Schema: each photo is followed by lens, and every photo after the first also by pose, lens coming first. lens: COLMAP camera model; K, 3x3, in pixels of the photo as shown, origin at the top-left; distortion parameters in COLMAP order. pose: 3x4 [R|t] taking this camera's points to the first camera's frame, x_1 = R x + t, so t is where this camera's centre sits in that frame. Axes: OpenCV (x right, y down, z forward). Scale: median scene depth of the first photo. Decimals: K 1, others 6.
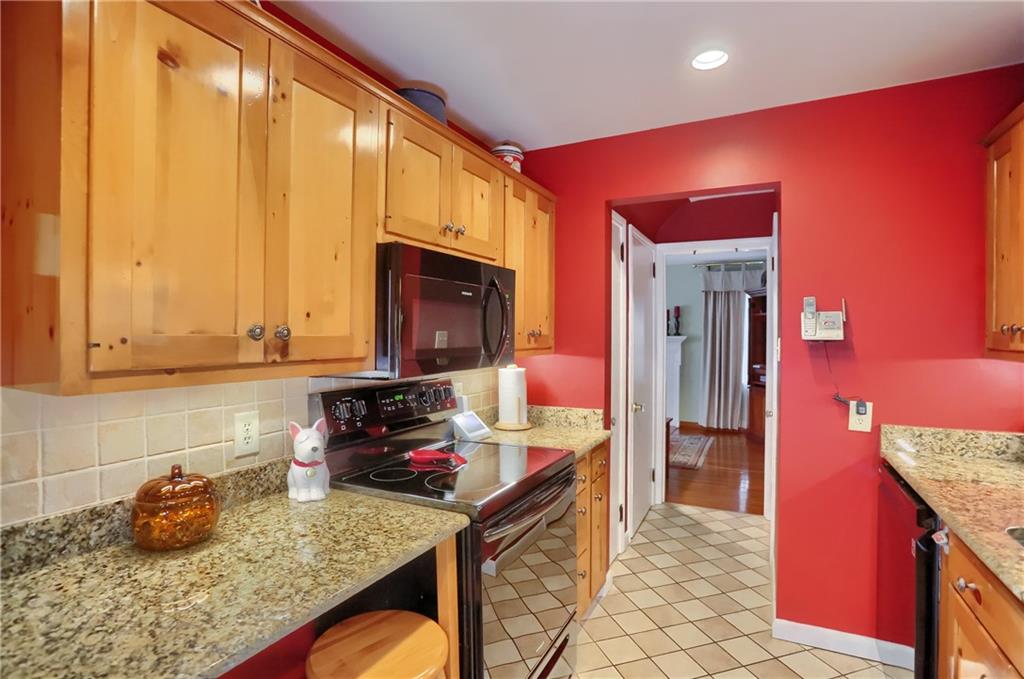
lens RADIAL K [[491.1, 0, 493.2], [0, 491.1, 339.3], [0, 0, 1]] dist [-0.056364, 0.024680]
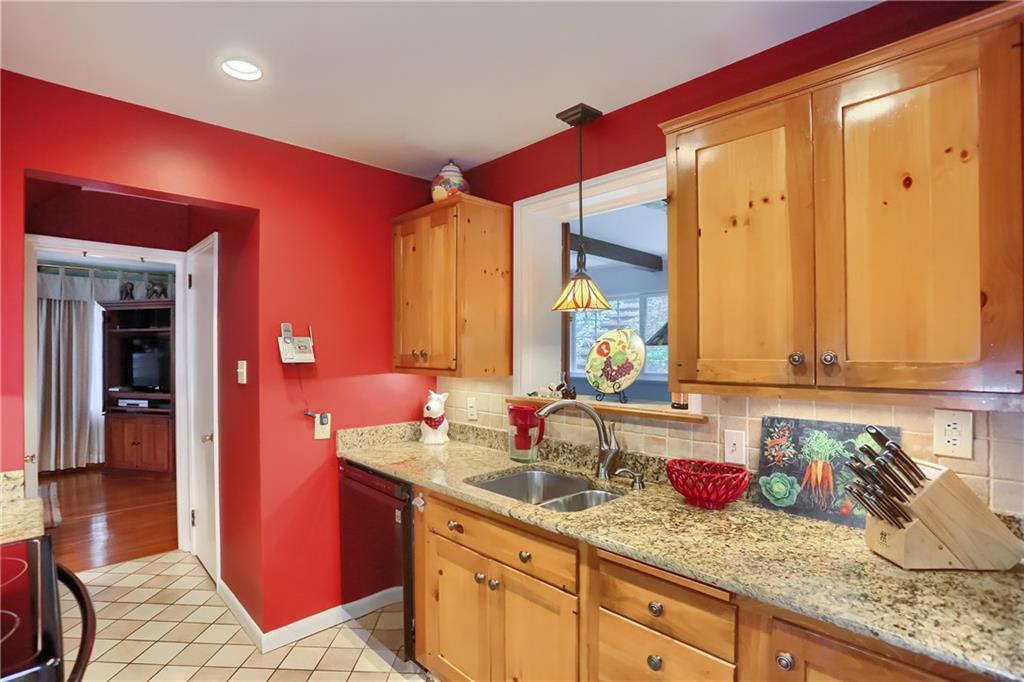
lens RADIAL K [[506.5, 0, 498.7], [0, 506.5, 340.6], [0, 0, 1]] dist [-0.063651, 0.025795]
pose [[0.329707, 0.014435, 0.943973, -0.303502], [0.013480, 0.999709, -0.019995, -0.022489], [-0.943987, 0.019317, 0.329416, 0.208595]]
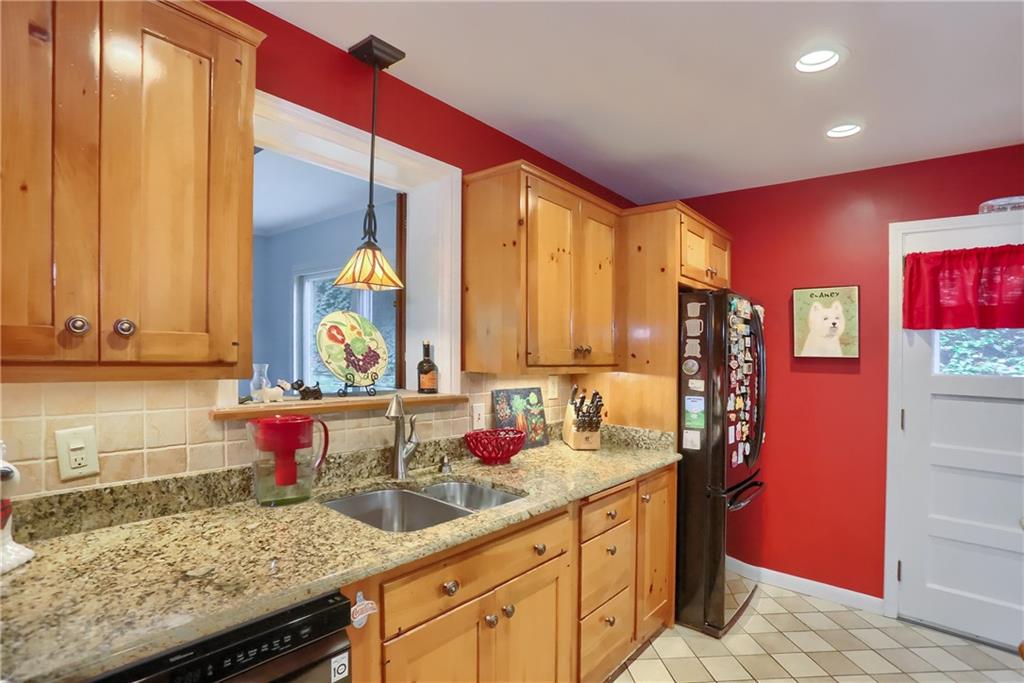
lens RADIAL K [[506.5, 0, 498.7], [0, 506.5, 341.1], [0, 0, 1]] dist [-0.063651, 0.025795]
pose [[-0.973405, -0.026939, 0.227502, 0.370925], [-0.029603, 0.999527, -0.008304, -0.011014], [-0.227171, -0.014817, -0.973742, 1.240521]]
